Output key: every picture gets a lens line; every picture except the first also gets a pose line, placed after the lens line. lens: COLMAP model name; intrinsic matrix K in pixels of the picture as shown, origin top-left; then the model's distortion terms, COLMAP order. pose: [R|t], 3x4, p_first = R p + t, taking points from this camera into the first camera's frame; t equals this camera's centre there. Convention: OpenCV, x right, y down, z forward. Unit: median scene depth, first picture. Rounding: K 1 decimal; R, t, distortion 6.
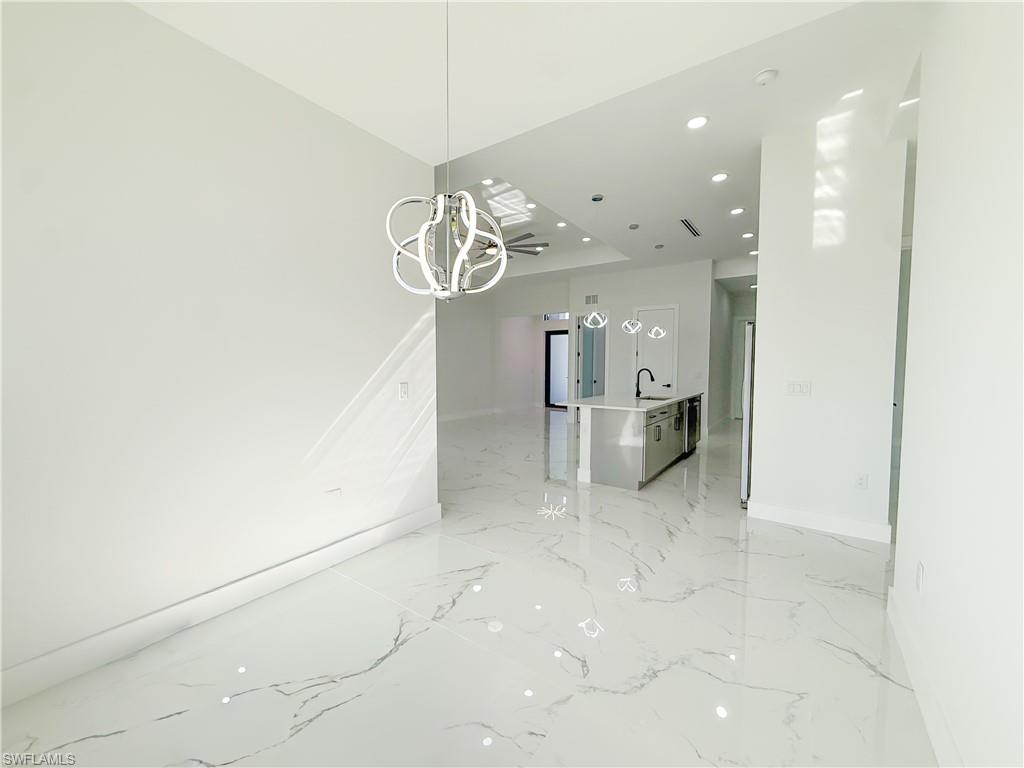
lens RADIAL K [[407.2, 0, 509.3], [0, 407.2, 390.0], [0, 0, 1]] dist [-0.000382, -0.000007]
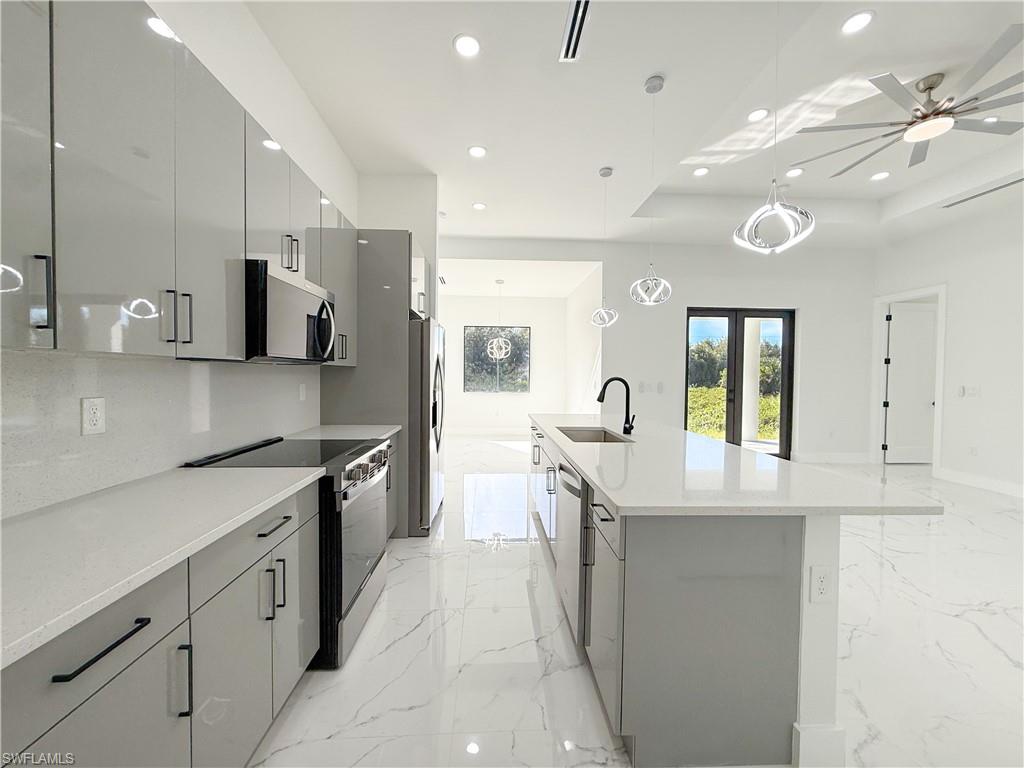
lens RADIAL K [[410.2, 0, 508.5], [0, 410.2, 384.6], [0, 0, 1]] dist [0.000015, 0.000034]
pose [[-0.782011, 0.001205, -0.623263, 0.920596], [-0.054113, 0.996091, 0.069822, -0.088412], [0.620911, 0.088329, -0.778889, 1.609448]]
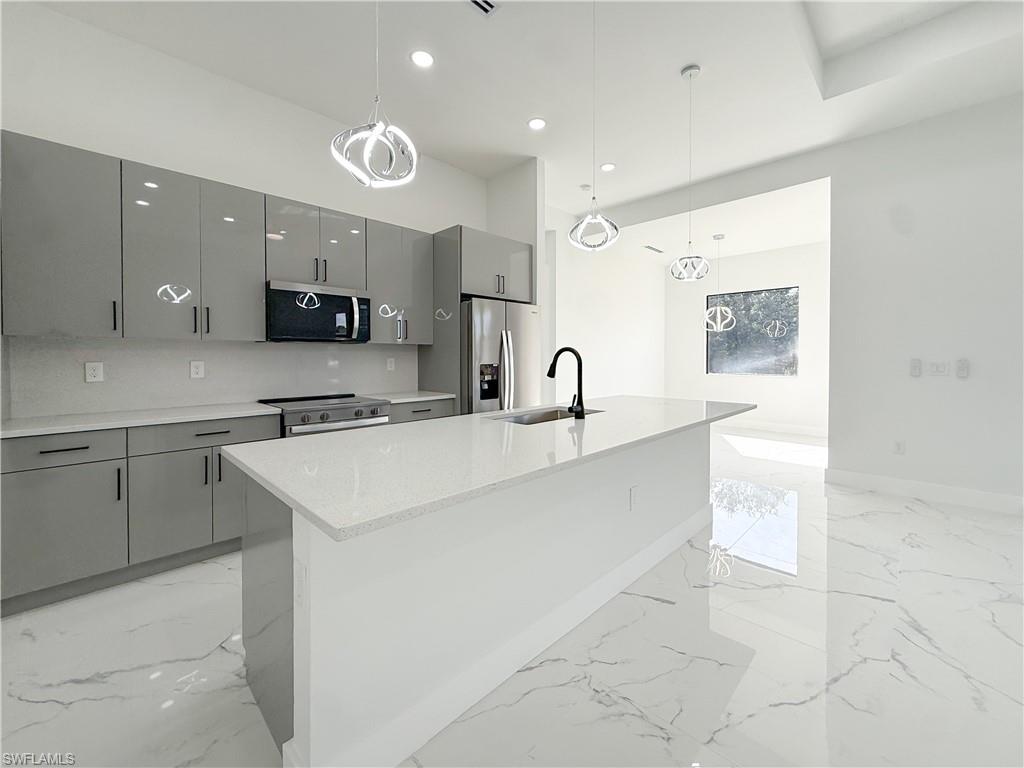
lens RADIAL K [[426.1, 0, 511.1], [0, 426.1, 359.4], [0, 0, 1]] dist [0.003025, 0.000168]
pose [[-0.986751, -0.004854, 0.162169, 0.388074], [0.006824, 0.997426, 0.071377, -0.088053], [-0.162098, 0.071538, -0.984178, 1.757648]]
